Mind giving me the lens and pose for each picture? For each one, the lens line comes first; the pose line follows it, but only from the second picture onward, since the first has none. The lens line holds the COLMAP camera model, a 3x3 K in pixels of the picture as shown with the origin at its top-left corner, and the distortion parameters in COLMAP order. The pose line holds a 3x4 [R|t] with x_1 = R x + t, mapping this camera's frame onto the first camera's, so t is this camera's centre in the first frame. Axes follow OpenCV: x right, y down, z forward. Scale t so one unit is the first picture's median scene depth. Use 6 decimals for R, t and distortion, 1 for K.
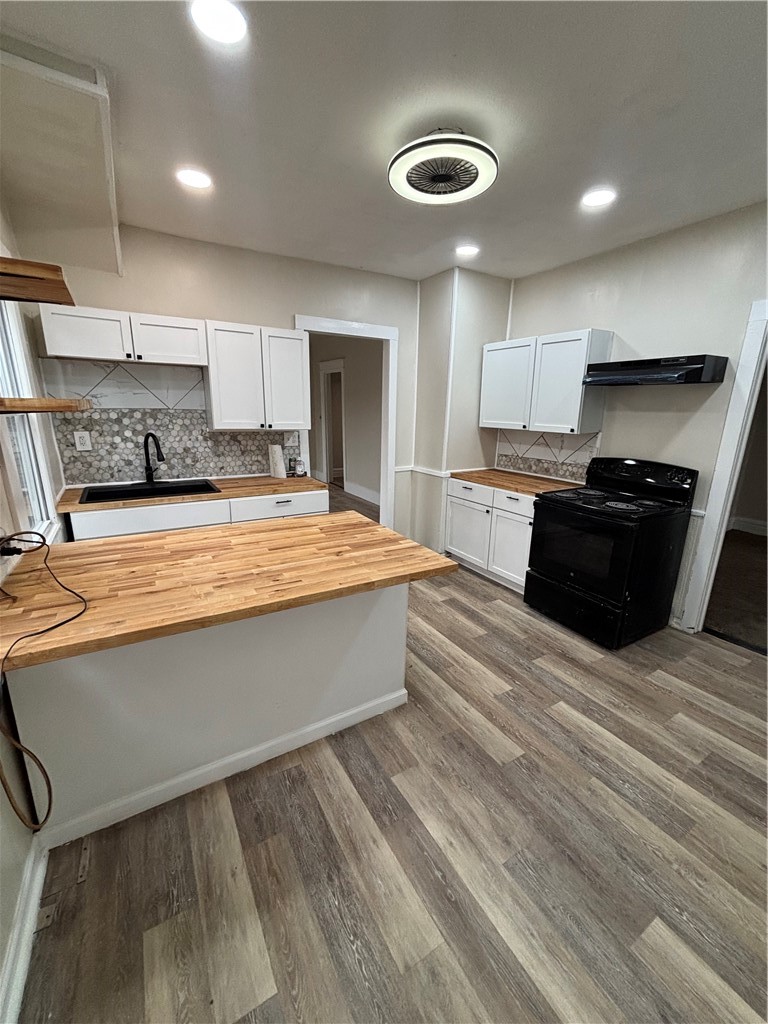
lens RADIAL K [[409.2, 0, 384.0], [0, 409.2, 512.0], [0, 0, 1]] dist [0.000789, -0.000473]
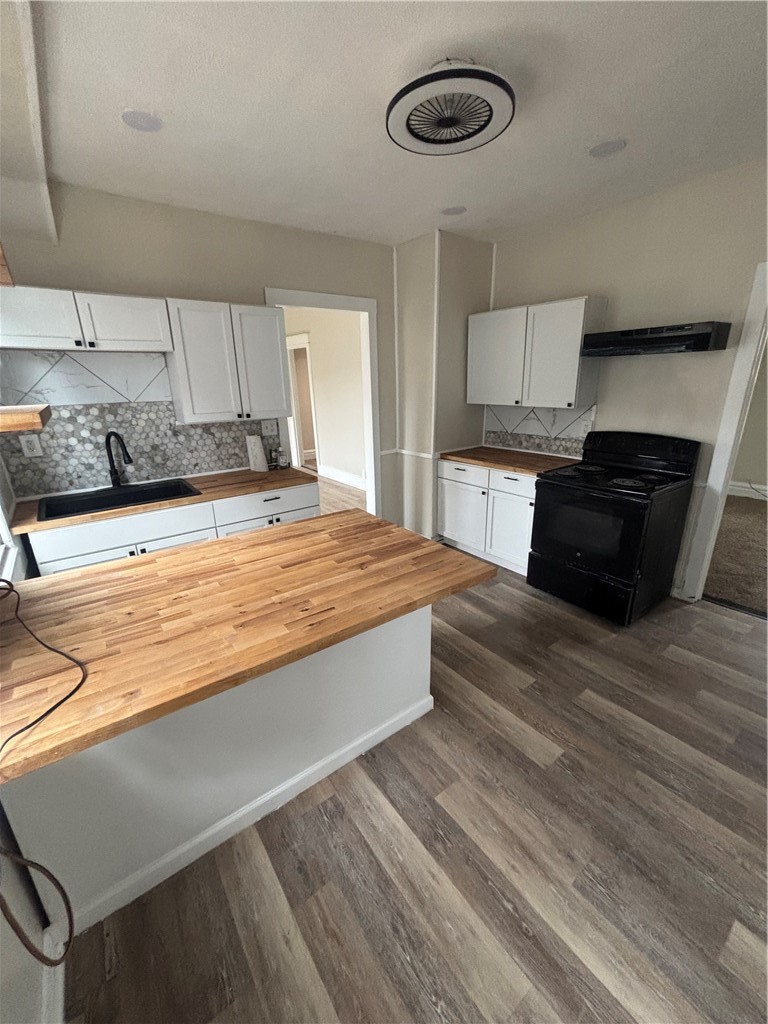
lens RADIAL K [[409.2, 0, 384.0], [0, 409.2, 512.0], [0, 0, 1]] dist [0.000789, -0.000473]
pose [[0.994166, -0.069472, 0.082504, -0.116451], [0.064185, 0.995813, 0.065092, -0.063141], [-0.086681, -0.059416, 0.994463, 0.105195]]
